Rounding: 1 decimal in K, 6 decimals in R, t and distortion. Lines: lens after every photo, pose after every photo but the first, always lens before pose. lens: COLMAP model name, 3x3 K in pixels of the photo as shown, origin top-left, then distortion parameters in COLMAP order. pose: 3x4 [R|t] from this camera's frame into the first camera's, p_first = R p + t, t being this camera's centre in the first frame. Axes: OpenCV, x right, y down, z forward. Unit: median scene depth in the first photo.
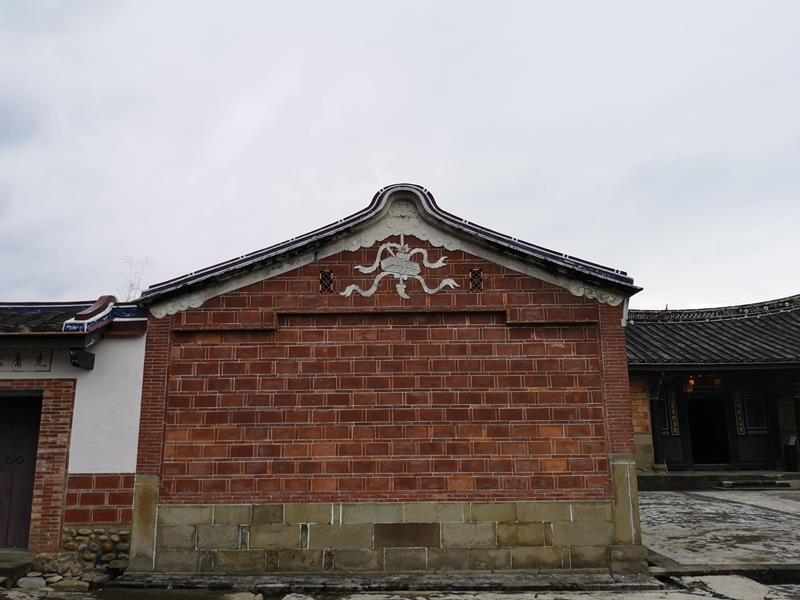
lens RADIAL K [[625.1, 0, 400.0], [0, 625.1, 300.0], [0, 0, 1]] dist [0.055704, -0.092571]
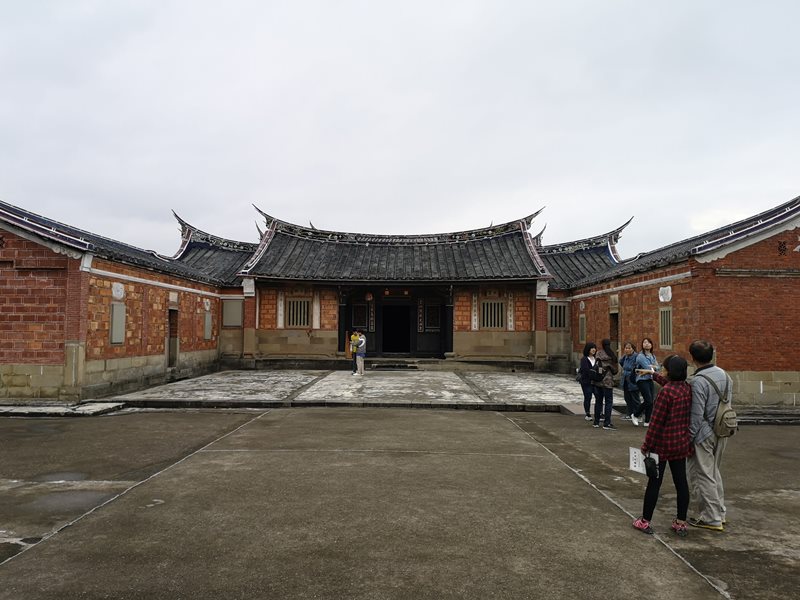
lens RADIAL K [[625.1, 0, 400.0], [0, 625.1, 300.0], [0, 0, 1]] dist [0.055704, -0.092571]
pose [[0.999844, 0.017609, -0.001203, 1.258209], [-0.017165, 0.985999, 0.165863, -0.186193], [0.004107, -0.165816, 0.986148, -0.764815]]
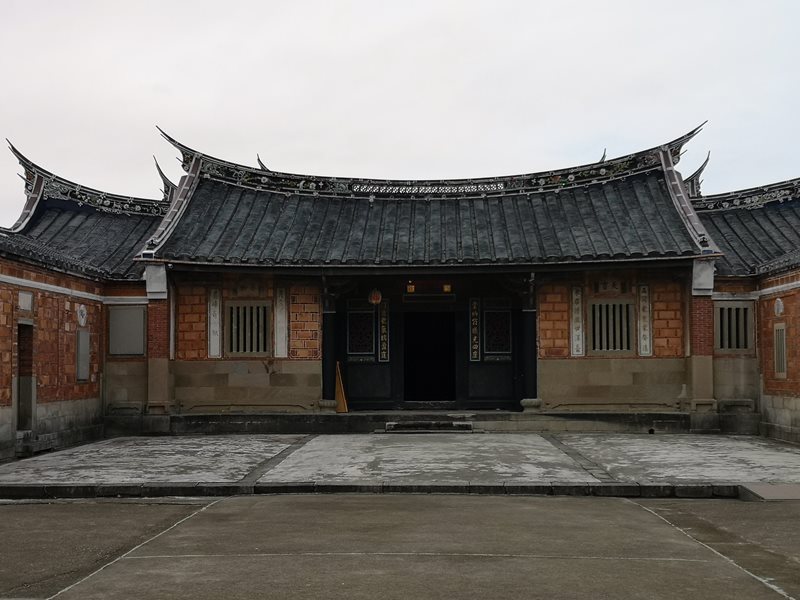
lens RADIAL K [[1228.4, 0, 400.0], [0, 1228.4, 300.0], [0, 0, 1]] dist [0.050259, 0.015197]
pose [[0.999787, 0.002952, -0.020418, 1.223440], [0.000401, 0.986737, 0.162327, -0.206075], [0.020626, -0.162301, 0.986526, -0.929295]]
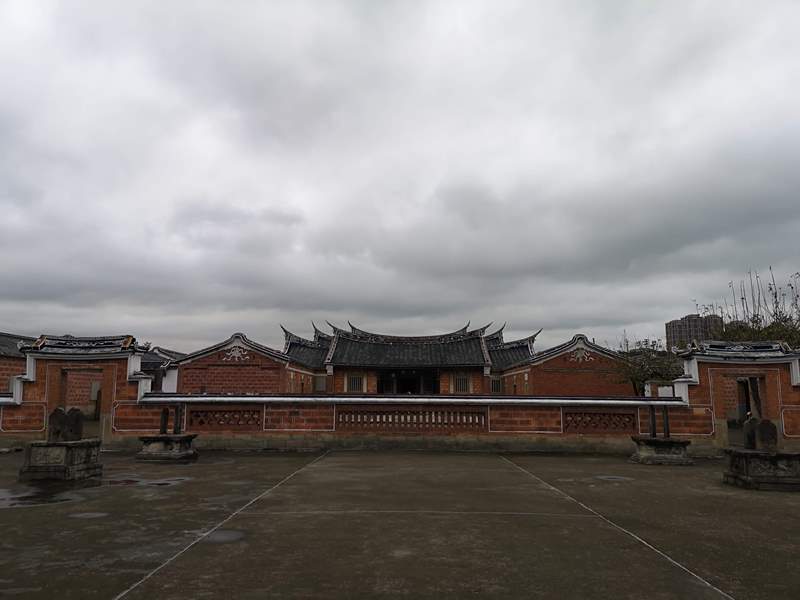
lens RADIAL K [[611.1, 0, 400.0], [0, 611.1, 300.0], [0, 0, 1]] dist [0.049263, -0.002116]
pose [[0.999842, 0.016293, -0.007148, 1.183876], [-0.015842, 0.998121, 0.059195, -0.708792], [0.008099, -0.059072, 0.998221, -3.287588]]
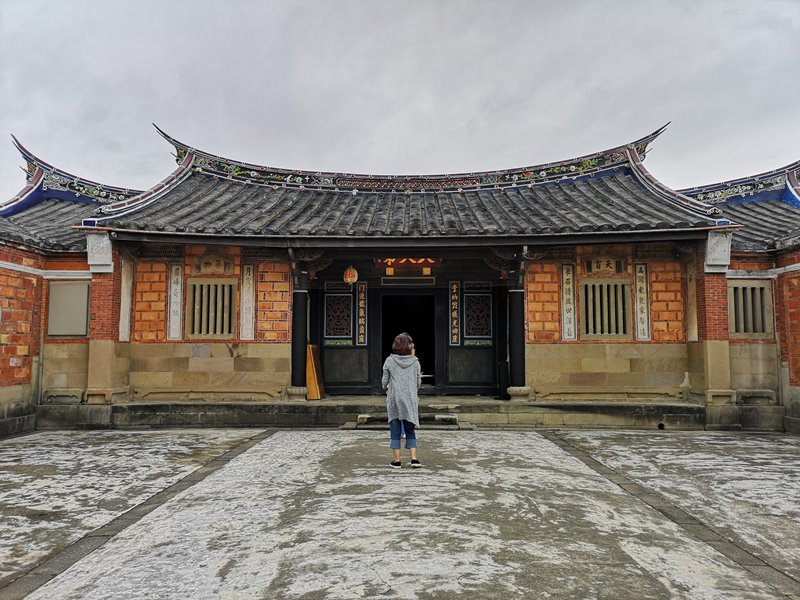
lens RADIAL K [[606.4, 0, 400.0], [0, 606.4, 300.0], [0, 0, 1]] dist [0.051552, -0.077191]
pose [[0.999916, 0.009509, -0.008790, 1.227205], [-0.008277, 0.991366, 0.130861, 0.190103], [0.009959, -0.130777, 0.991362, 0.850210]]
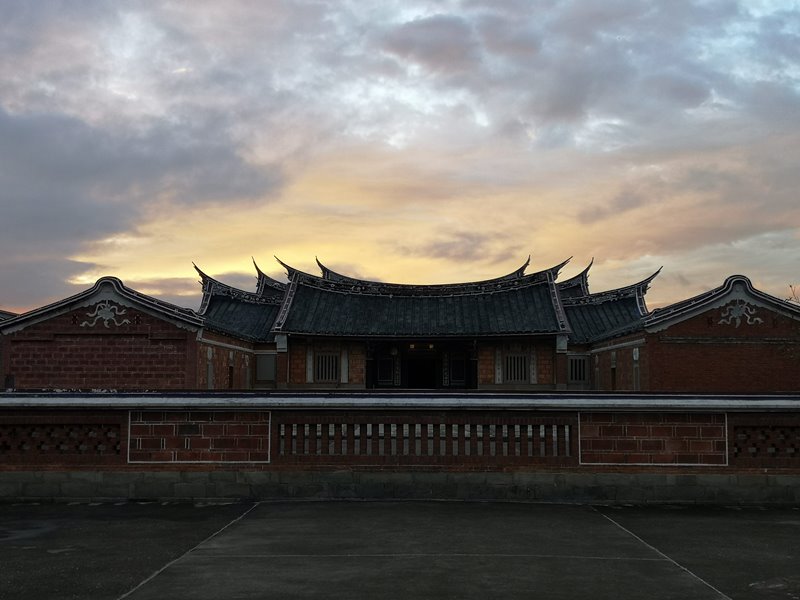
lens RADIAL K [[1019.5, 0, 400.0], [0, 1019.5, 300.0], [0, 0, 1]] dist [0.125600, -0.381370]
pose [[0.999811, 0.011721, -0.015523, 1.199838], [-0.009591, 0.991362, 0.130803, -0.638943], [0.016922, -0.130629, 0.991287, -2.896571]]
